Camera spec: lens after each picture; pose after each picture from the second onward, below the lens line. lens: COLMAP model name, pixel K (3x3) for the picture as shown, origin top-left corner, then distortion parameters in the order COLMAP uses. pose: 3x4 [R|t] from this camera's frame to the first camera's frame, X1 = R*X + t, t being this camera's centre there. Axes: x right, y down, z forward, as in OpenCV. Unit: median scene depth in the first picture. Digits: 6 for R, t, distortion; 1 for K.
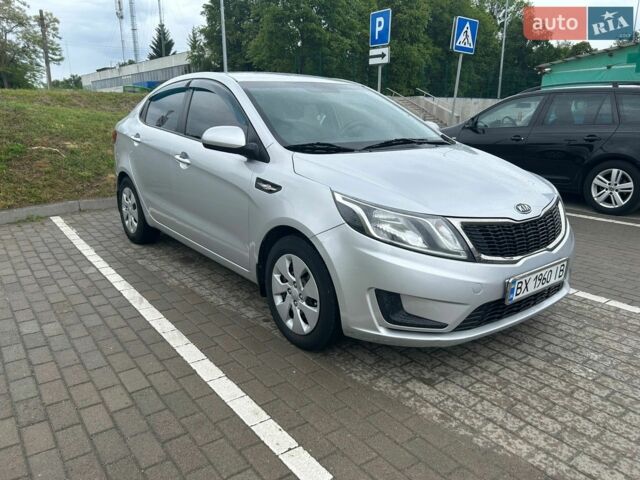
lens RADIAL K [[482.2, 0, 318.5], [0, 482.2, 242.3], [0, 0, 1]] dist [0.052528, -0.058416]
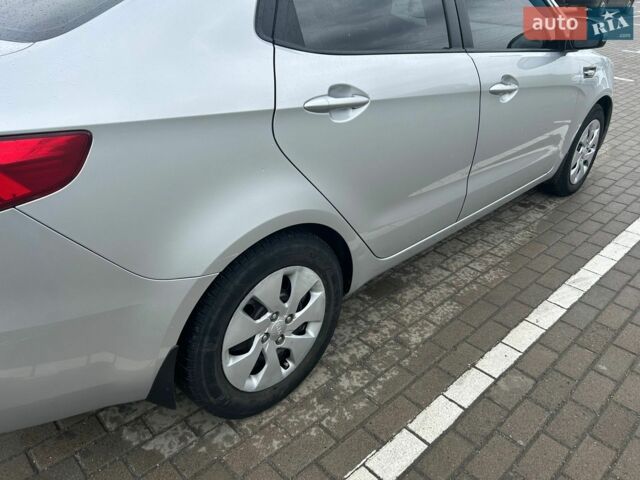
lens RADIAL K [[481.5, 0, 323.6], [0, 481.5, 236.5], [0, 0, 1]] dist [0.050659, -0.054732]
pose [[-0.124343, -0.471805, 0.872891, -1.068090], [0.241065, 0.838997, 0.487824, -0.448296], [-0.962510, 0.271081, 0.009412, 1.543141]]
